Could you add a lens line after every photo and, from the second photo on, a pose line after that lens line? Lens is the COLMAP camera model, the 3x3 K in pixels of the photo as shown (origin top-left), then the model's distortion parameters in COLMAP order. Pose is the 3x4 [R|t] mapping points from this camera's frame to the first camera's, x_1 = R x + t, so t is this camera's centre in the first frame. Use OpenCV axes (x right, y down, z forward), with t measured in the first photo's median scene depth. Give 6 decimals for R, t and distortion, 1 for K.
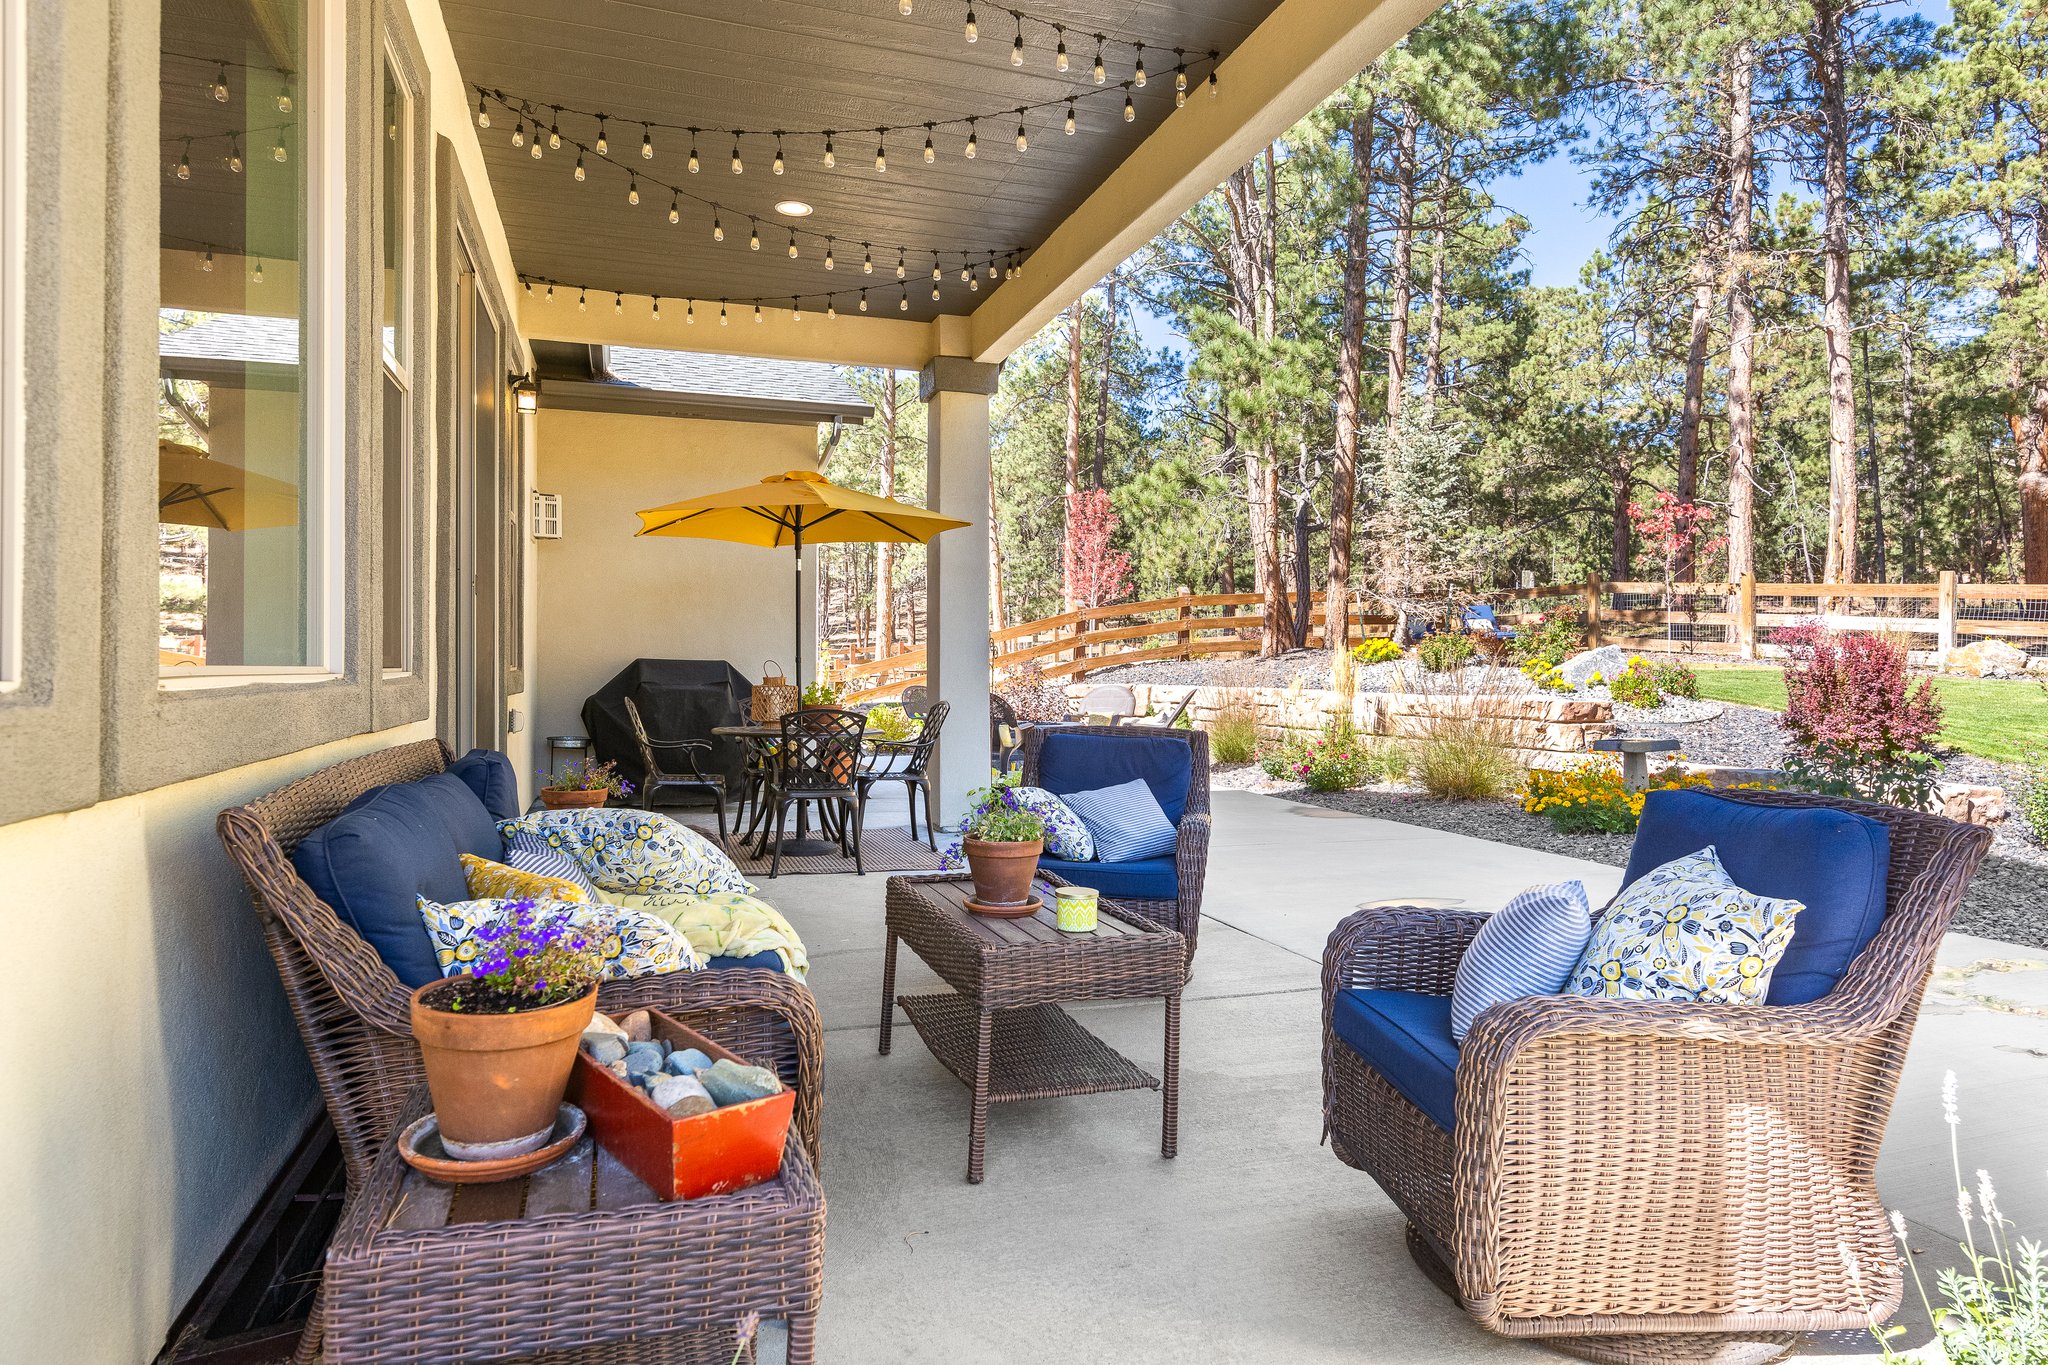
lens RADIAL K [[1158.2, 0, 1022.5], [0, 1158.2, 675.0], [0, 0, 1]] dist [-0.001920, -0.000324]
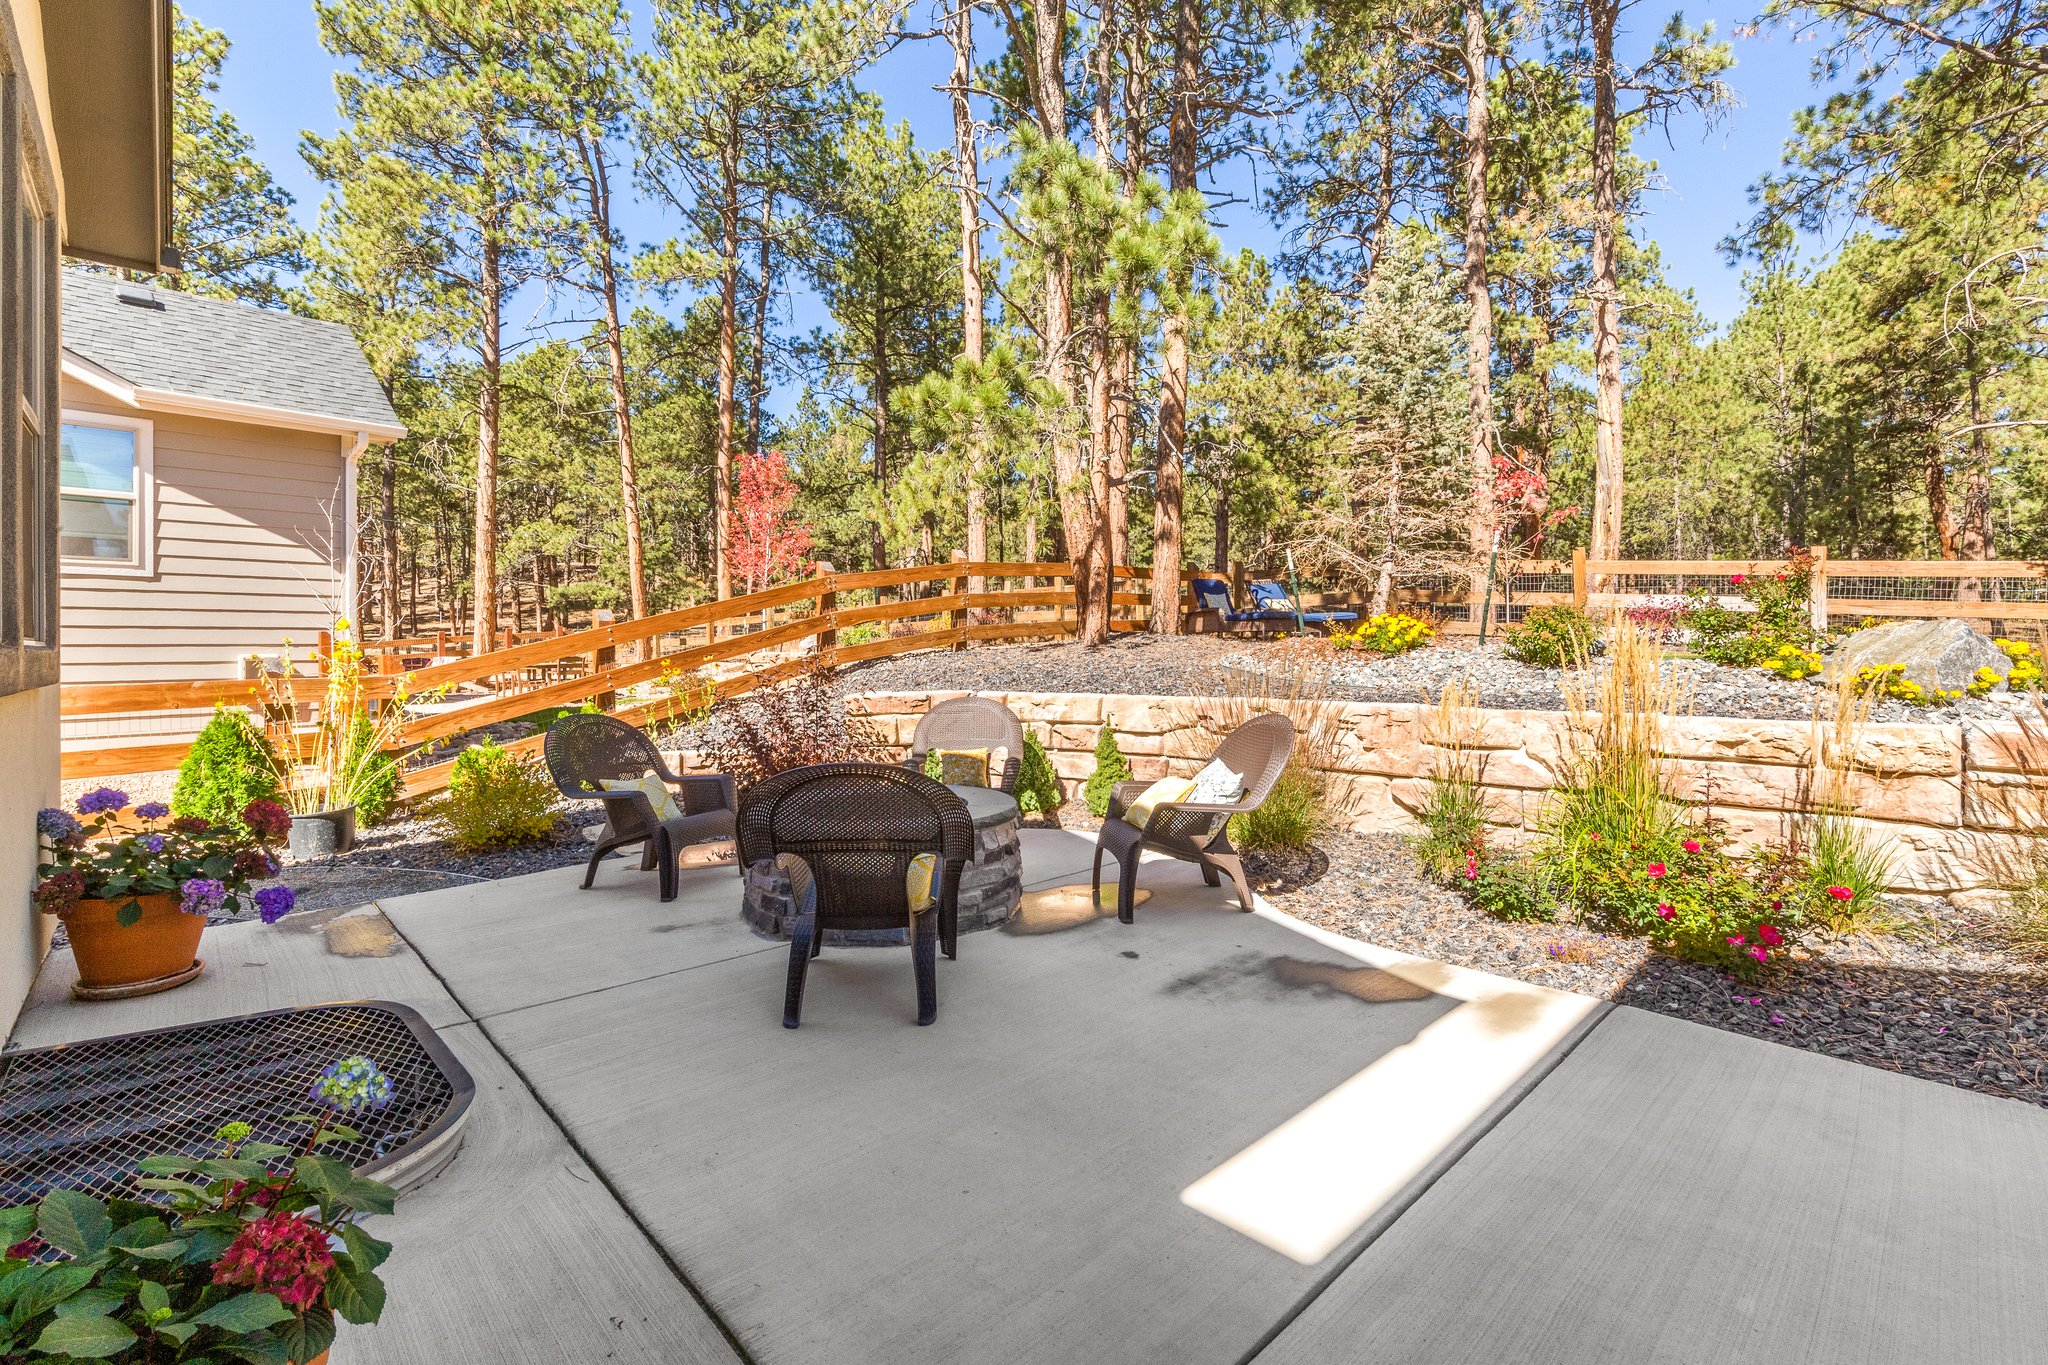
lens RADIAL K [[894.4, 0, 1022.7], [0, 894.4, 645.3], [0, 0, 1]] dist [-0.000166, 0.000111]
pose [[0.911564, -0.007176, 0.411096, -0.032313], [0.013365, 0.999836, -0.012182, -0.004127], [-0.410941, 0.016599, 0.911511, 0.259238]]
